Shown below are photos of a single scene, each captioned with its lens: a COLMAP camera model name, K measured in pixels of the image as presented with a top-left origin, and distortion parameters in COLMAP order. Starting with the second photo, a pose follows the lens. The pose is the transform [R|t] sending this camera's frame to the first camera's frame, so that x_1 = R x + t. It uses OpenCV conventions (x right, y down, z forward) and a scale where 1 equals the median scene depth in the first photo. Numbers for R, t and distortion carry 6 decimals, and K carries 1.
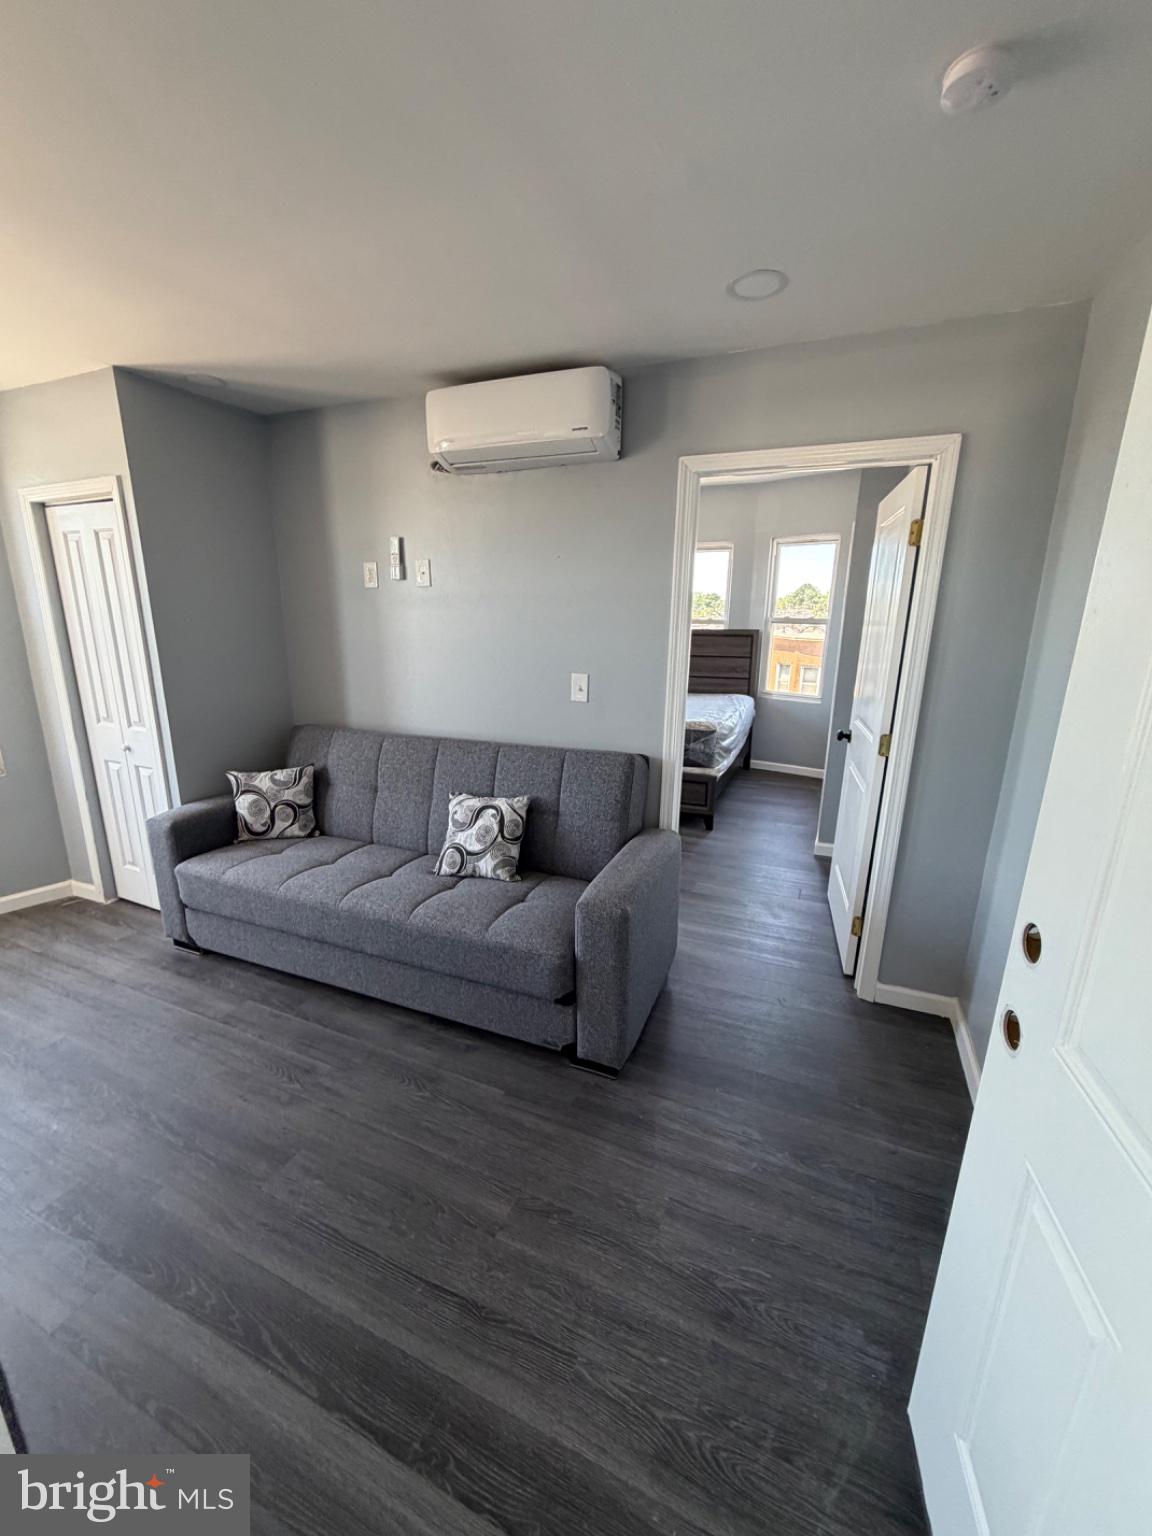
lens RADIAL K [[610.6, 0, 579.2], [0, 610.6, 772.9], [0, 0, 1]] dist [0.000107, 0.000552]
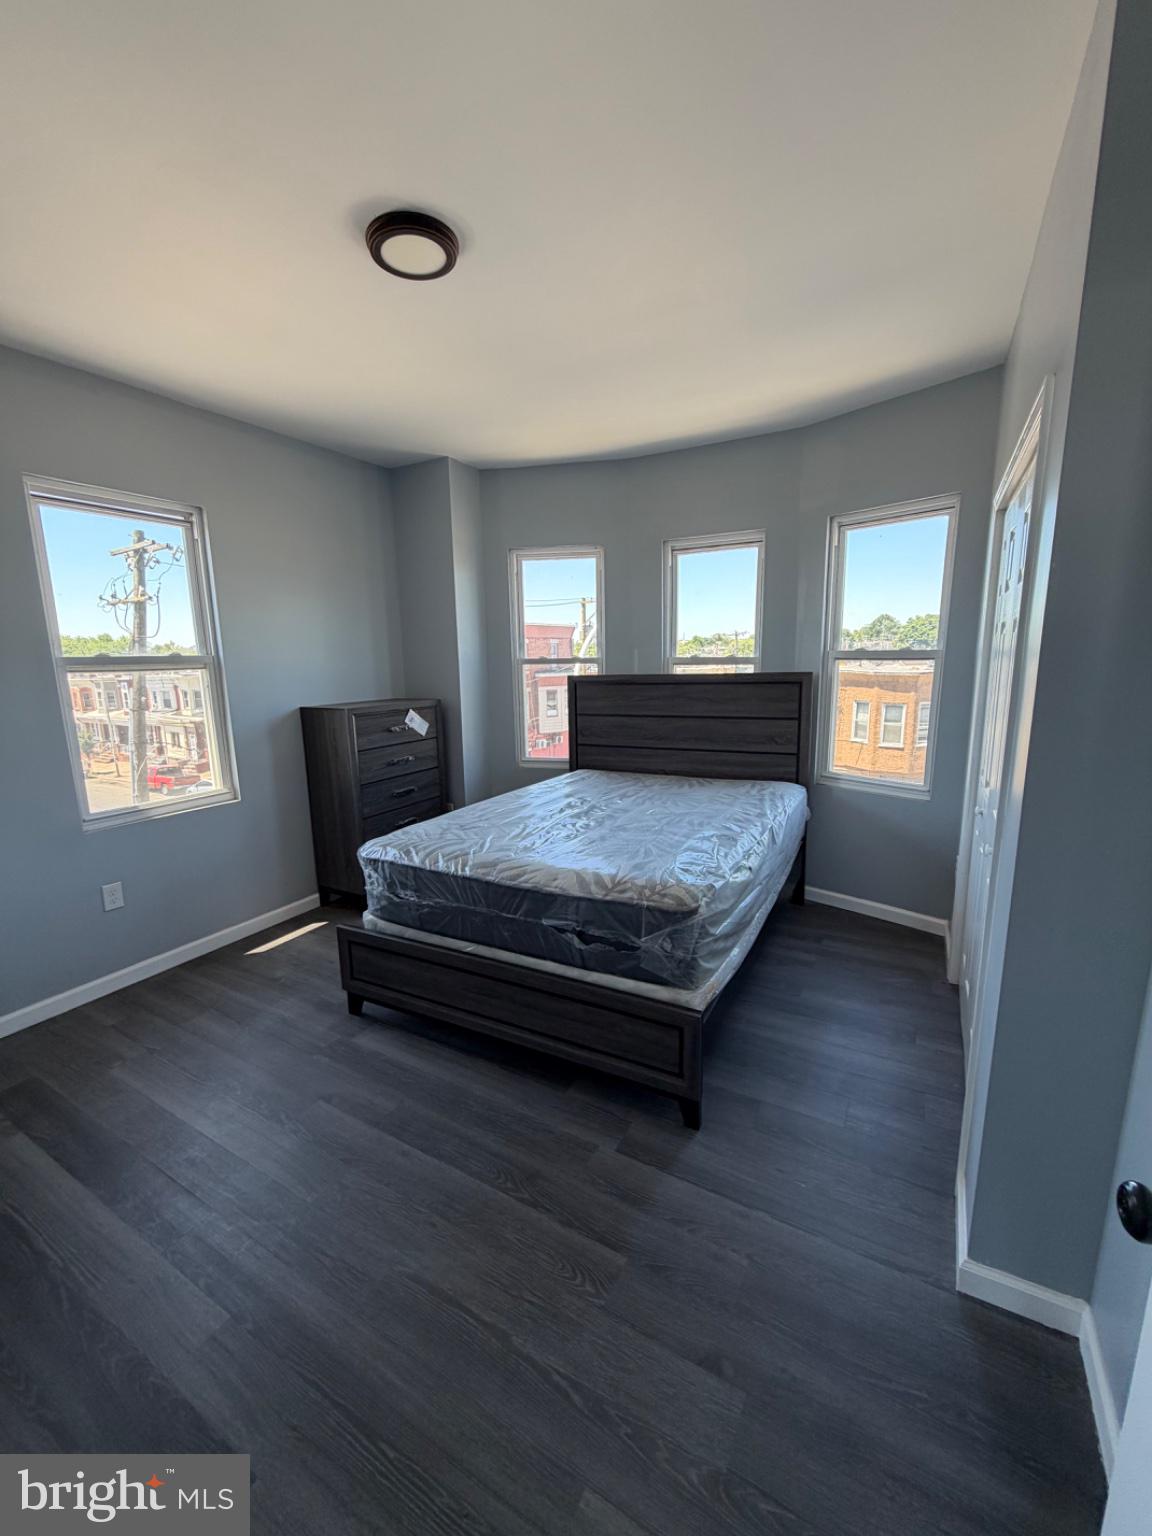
lens RADIAL K [[610.6, 0, 575.0], [0, 610.6, 769.7], [0, 0, 1]] dist [0.000107, 0.000552]
pose [[0.992801, -0.010546, -0.119313, 0.134477], [0.002394, 0.997664, -0.068264, -0.099279], [0.119754, 0.067487, 0.990507, 0.388543]]
